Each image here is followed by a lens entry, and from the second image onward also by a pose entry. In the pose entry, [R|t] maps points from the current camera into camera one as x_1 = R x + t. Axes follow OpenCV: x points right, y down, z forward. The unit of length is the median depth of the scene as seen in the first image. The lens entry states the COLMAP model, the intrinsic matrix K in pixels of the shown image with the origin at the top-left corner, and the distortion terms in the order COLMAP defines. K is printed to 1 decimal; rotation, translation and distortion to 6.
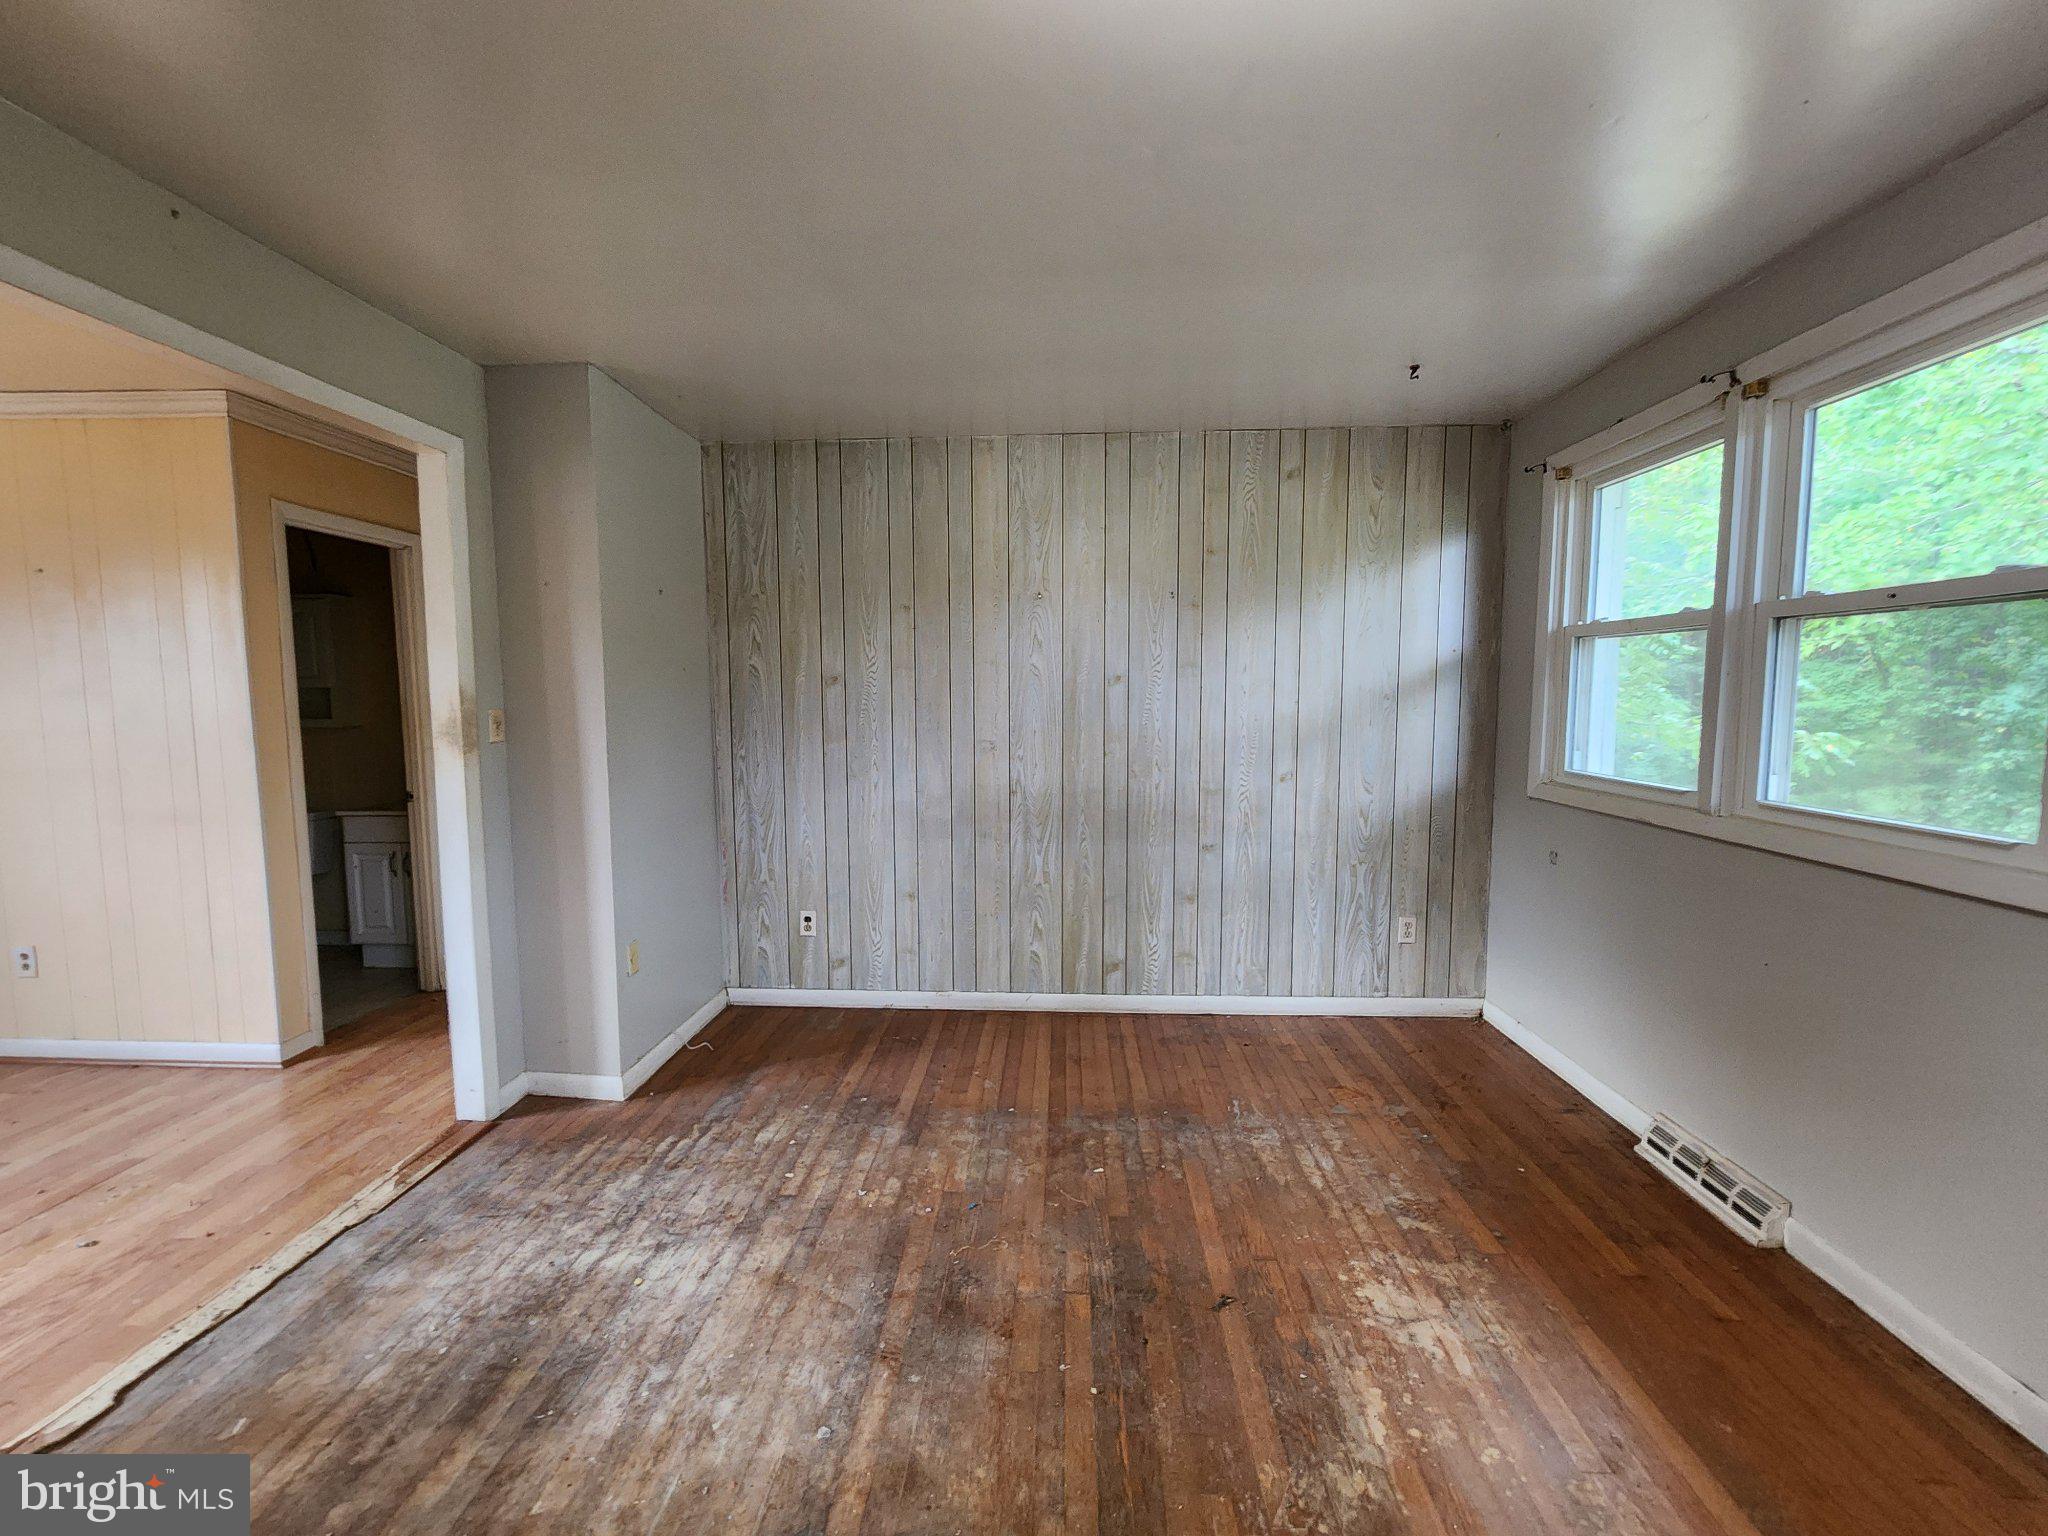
lens RADIAL K [[845.0, 0, 1017.6], [0, 845.0, 767.5], [0, 0, 1]] dist [-0.001571, -0.000235]
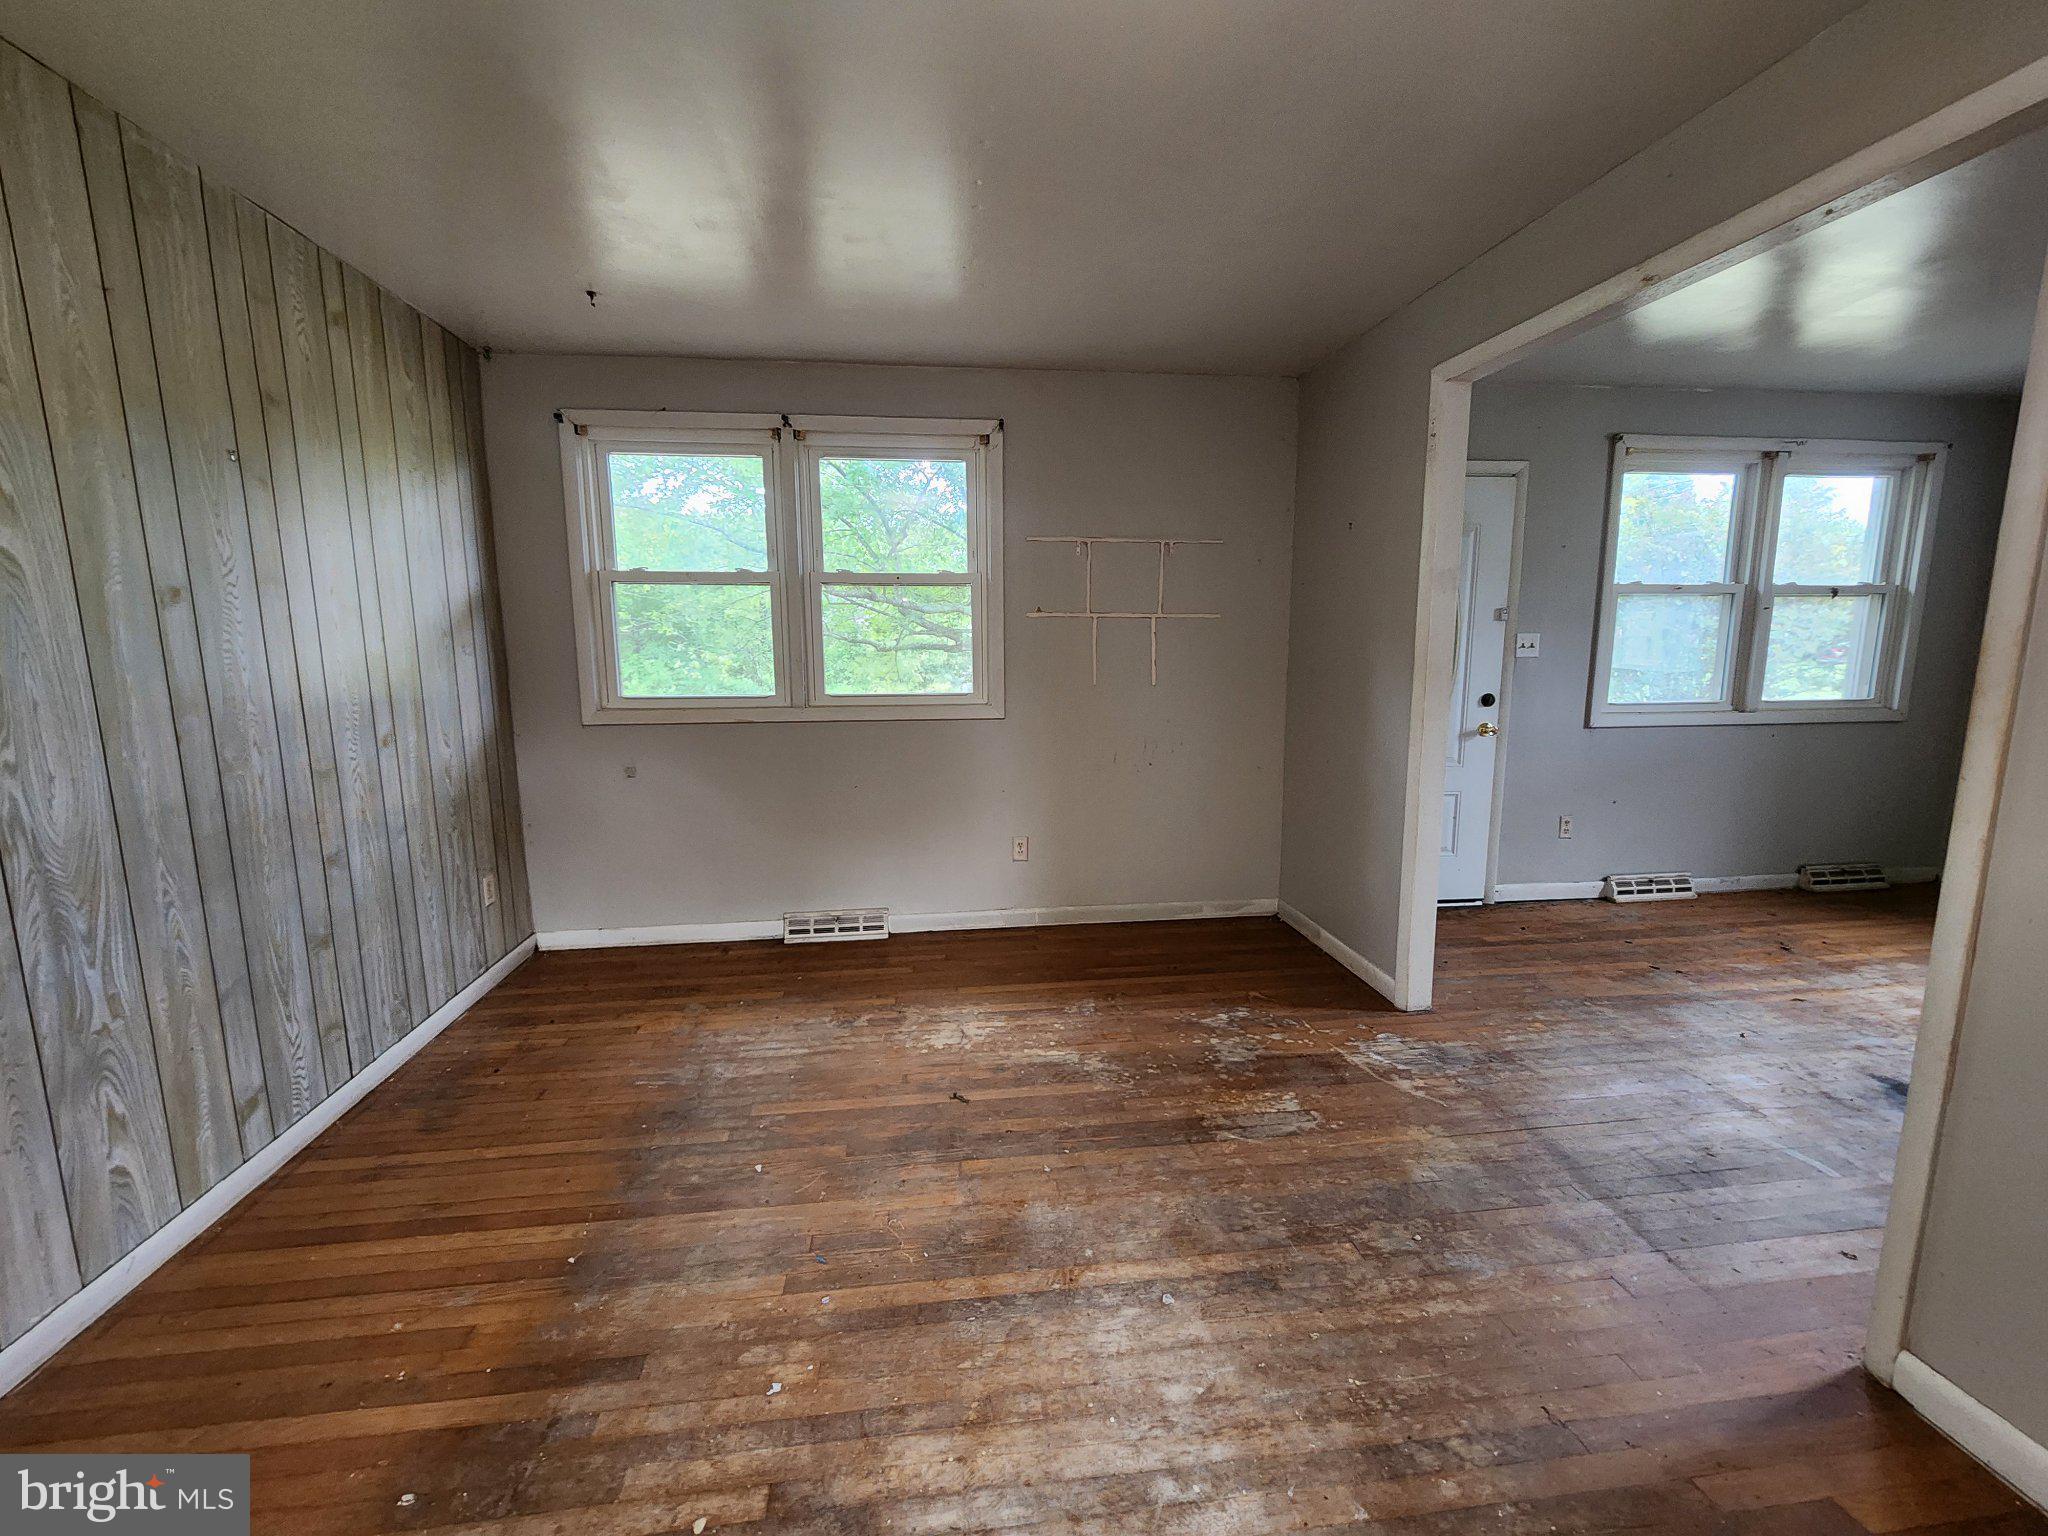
lens RADIAL K [[845.0, 0, 1017.6], [0, 845.0, 767.5], [0, 0, 1]] dist [-0.001571, -0.000235]
pose [[-0.176706, -0.144484, 0.973601, -0.763849], [0.095821, 0.981943, 0.163113, -0.048631], [-0.979588, 0.122115, -0.159671, 0.849837]]
